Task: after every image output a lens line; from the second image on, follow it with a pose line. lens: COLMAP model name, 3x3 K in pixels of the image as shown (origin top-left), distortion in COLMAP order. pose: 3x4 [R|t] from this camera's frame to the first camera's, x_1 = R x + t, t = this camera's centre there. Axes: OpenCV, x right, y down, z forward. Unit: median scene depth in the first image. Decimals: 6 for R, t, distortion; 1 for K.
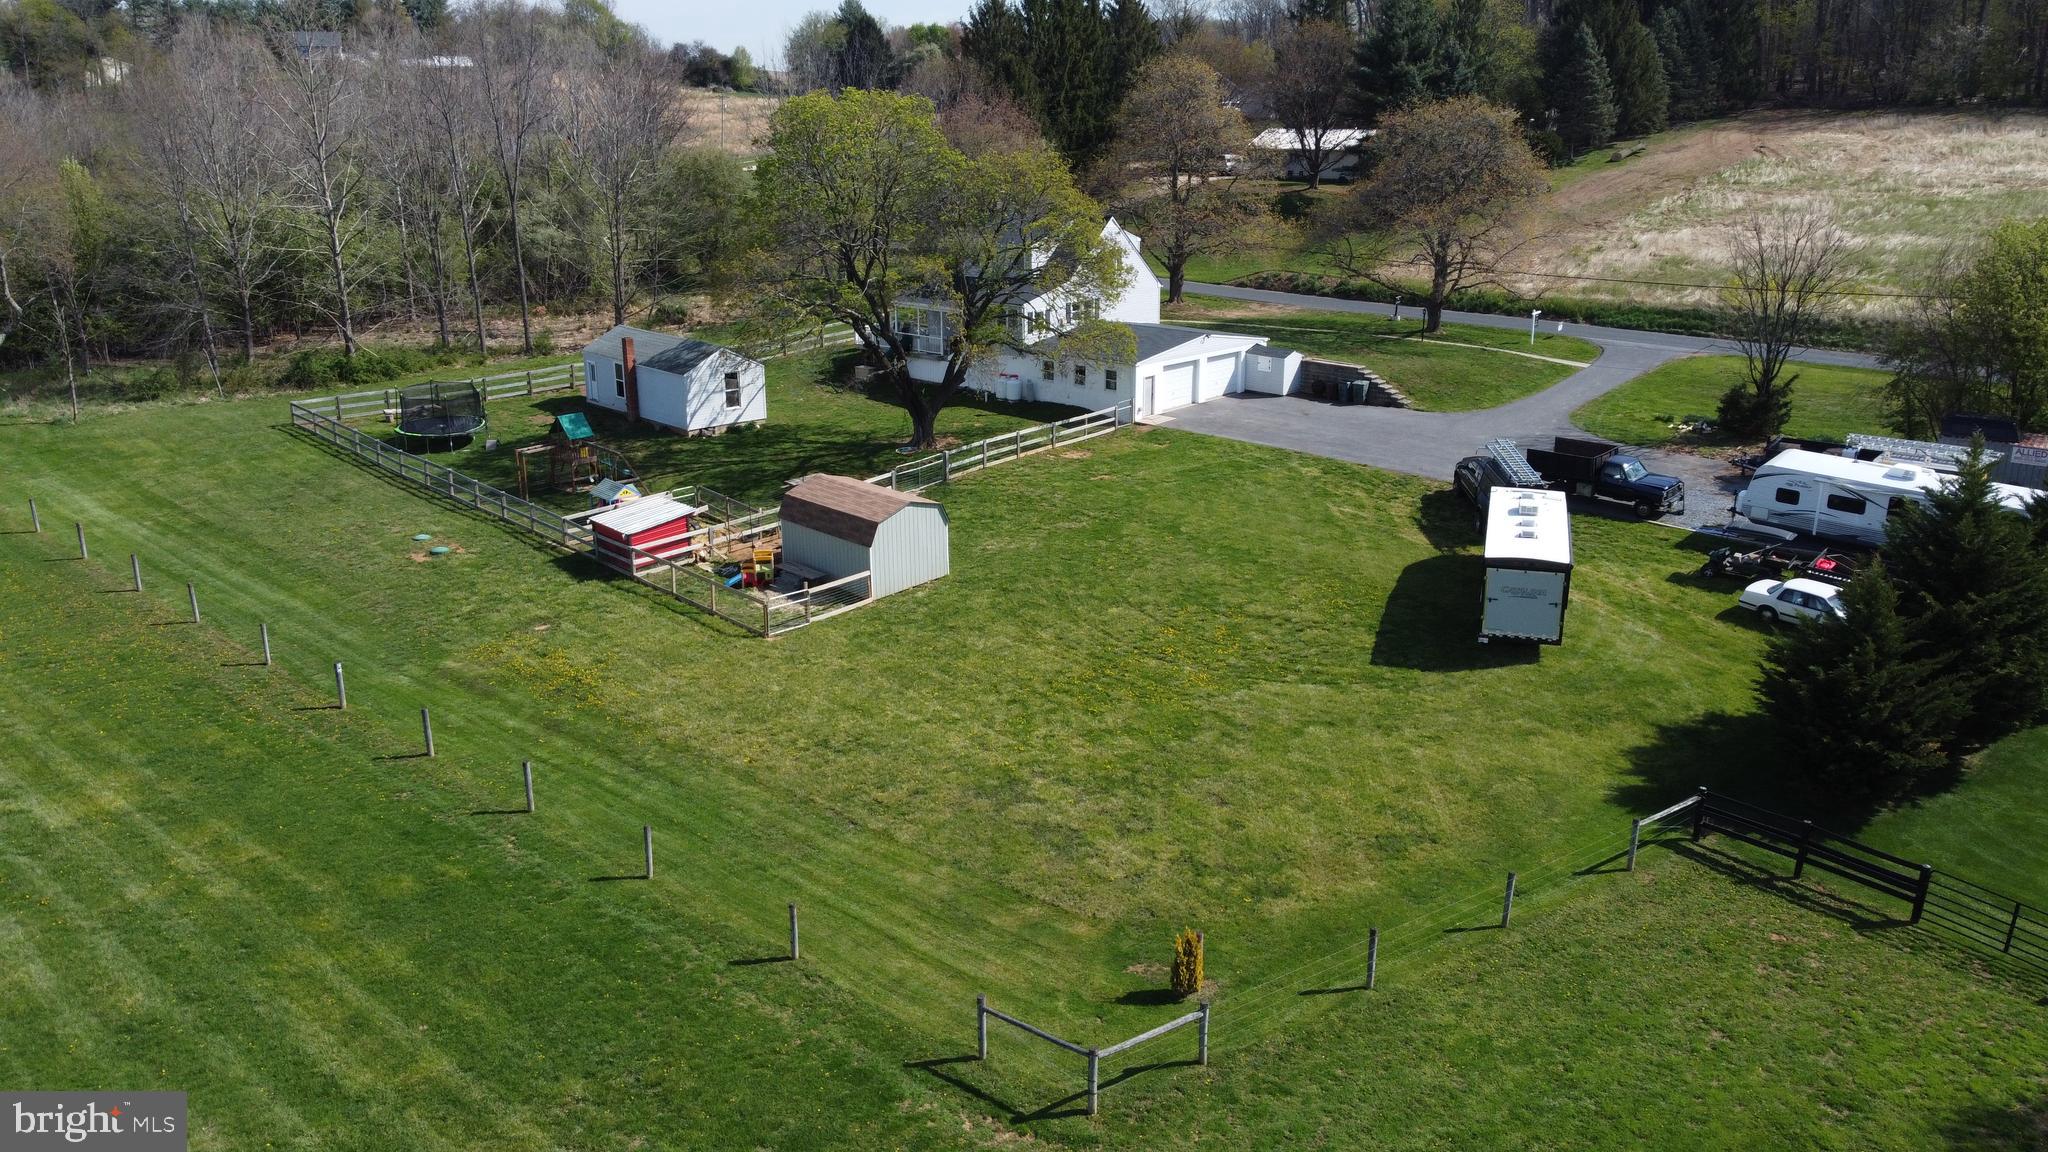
lens RADIAL K [[1552.9, 0, 1024.0], [0, 1552.9, 576.0], [0, 0, 1]] dist [-0.007680, -0.003790]
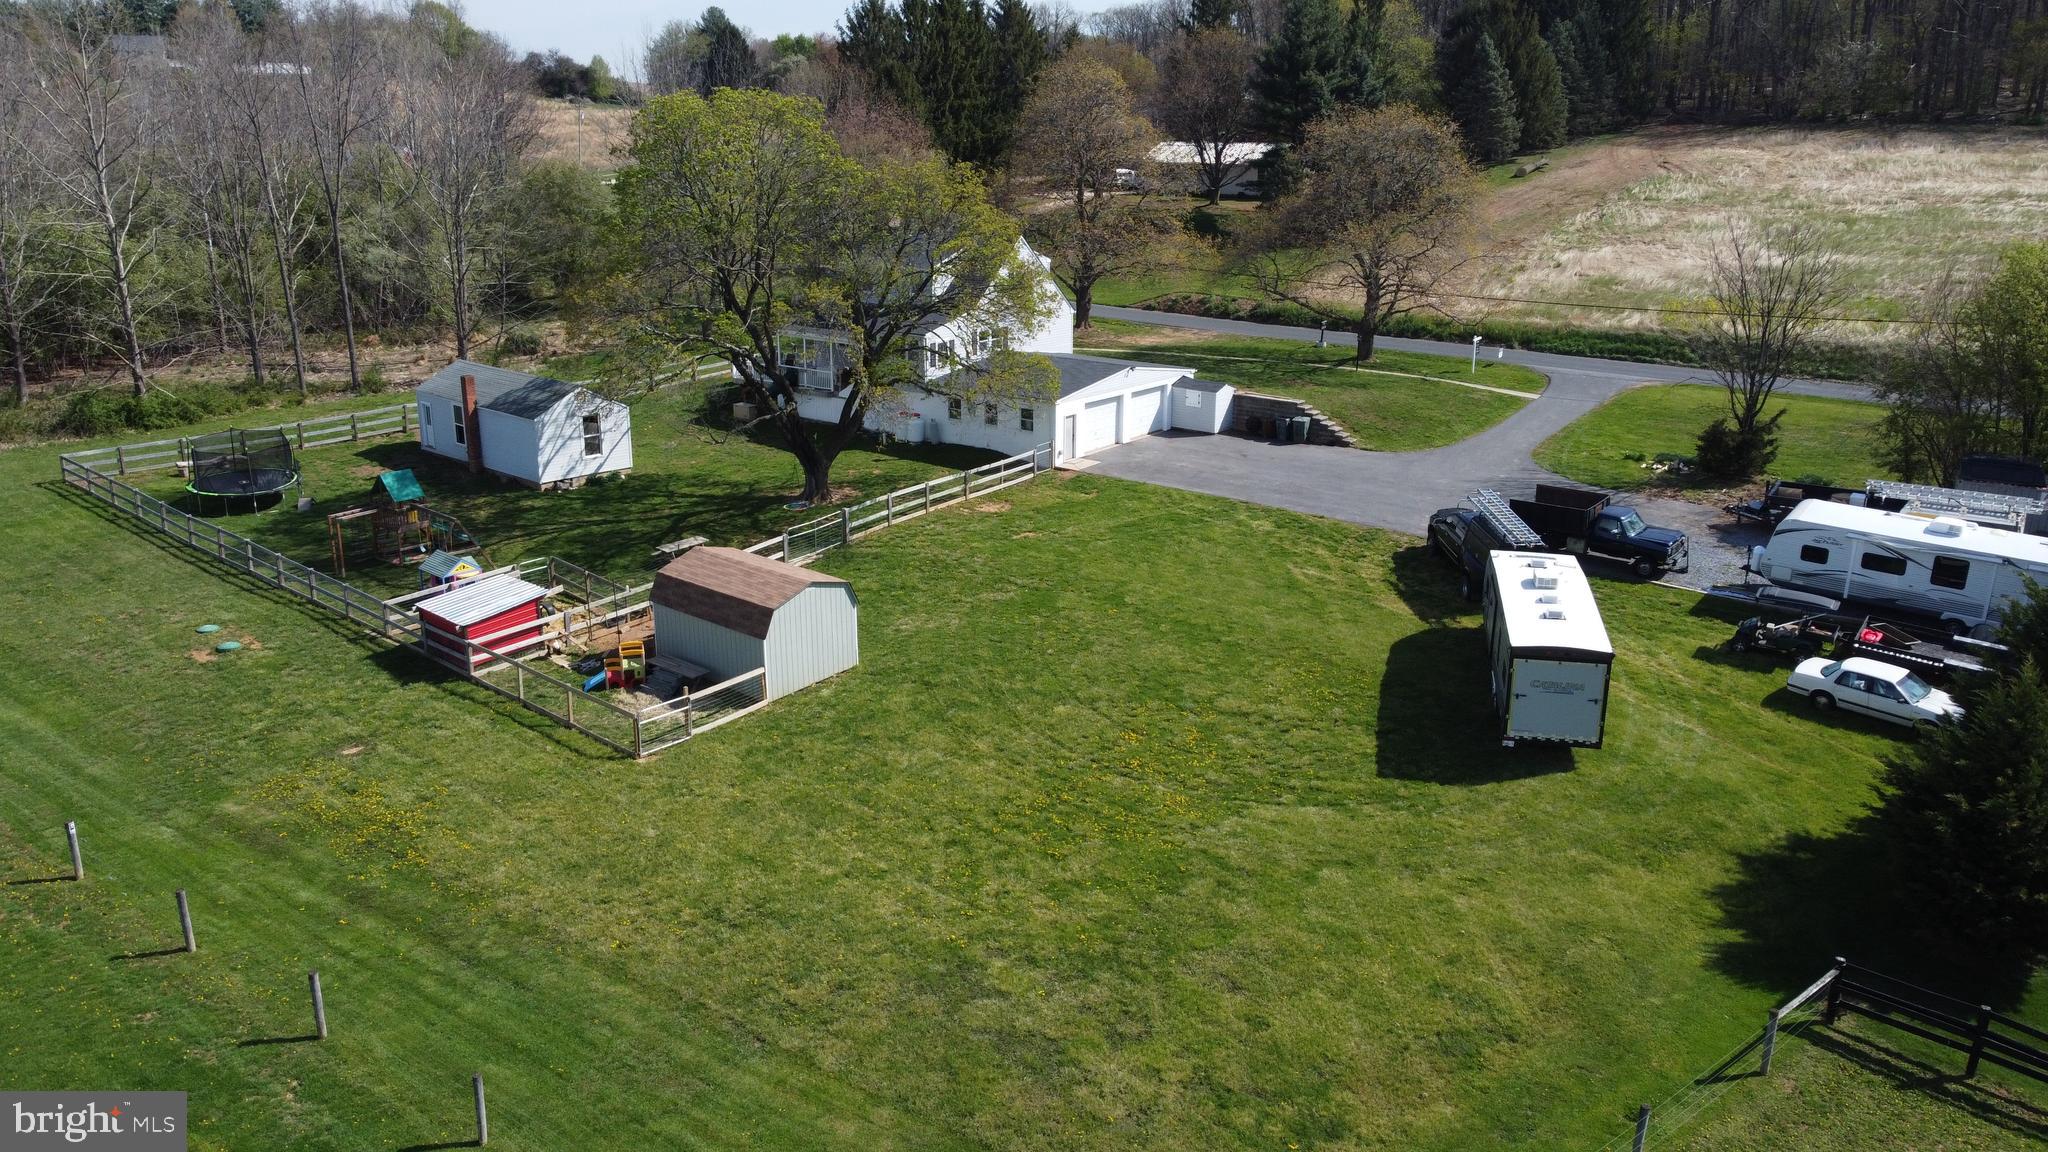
lens RADIAL K [[1552.9, 0, 1024.0], [0, 1552.9, 576.0], [0, 0, 1]] dist [-0.007680, -0.003790]
pose [[0.996494, -0.017761, 0.081753, -0.024615], [0.018523, 0.999792, -0.008573, -0.036631], [-0.081584, 0.010058, 0.996616, 0.146109]]
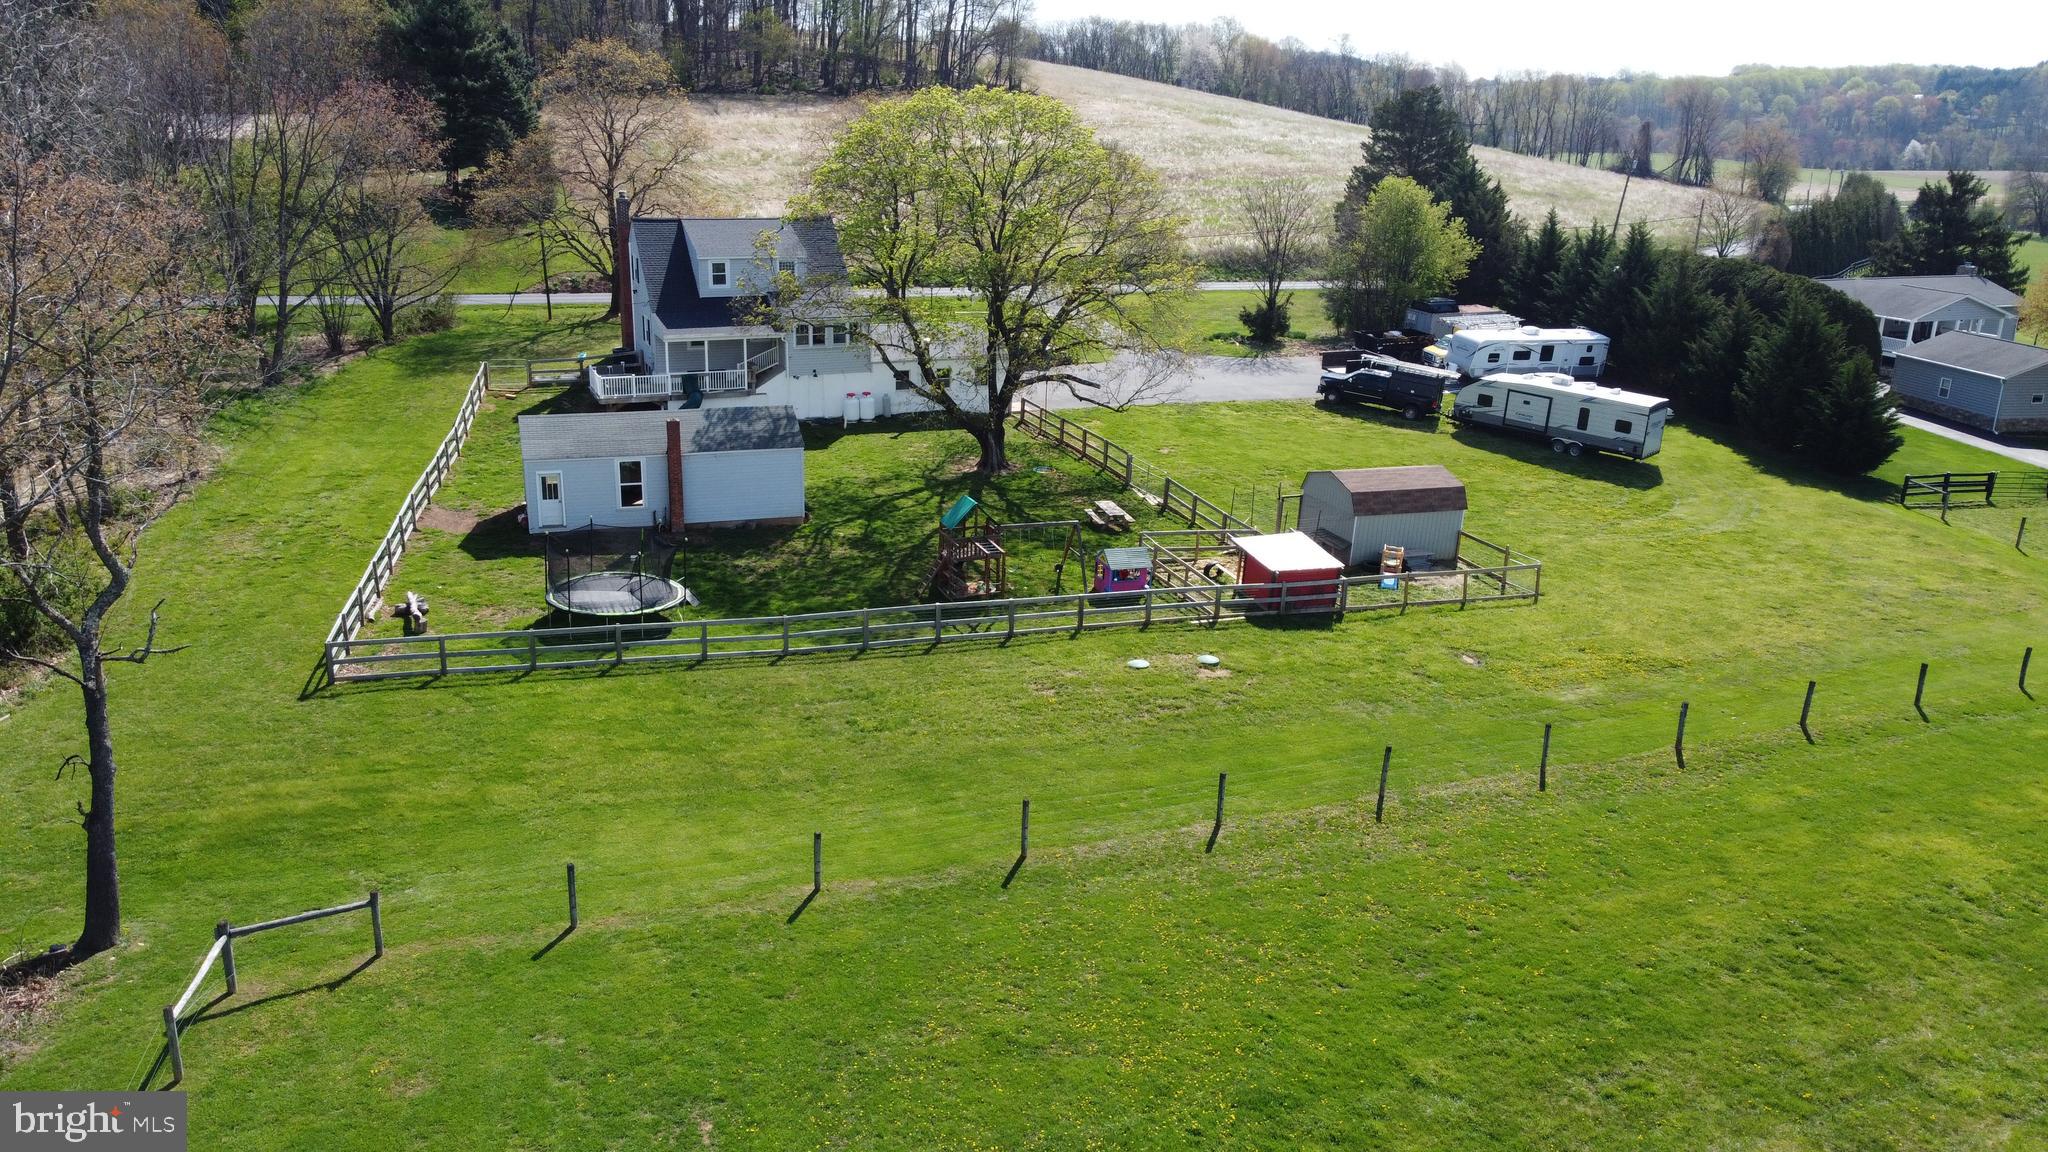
lens RADIAL K [[1554.1, 0, 1020.5], [0, 1554.1, 567.6], [0, 0, 1]] dist [-0.006416, 0.002418]
pose [[0.411509, -0.254490, 0.875154, -1.040721], [0.248882, 0.955107, 0.160713, -0.202079], [-0.876766, 0.151675, 0.456373, 0.671172]]
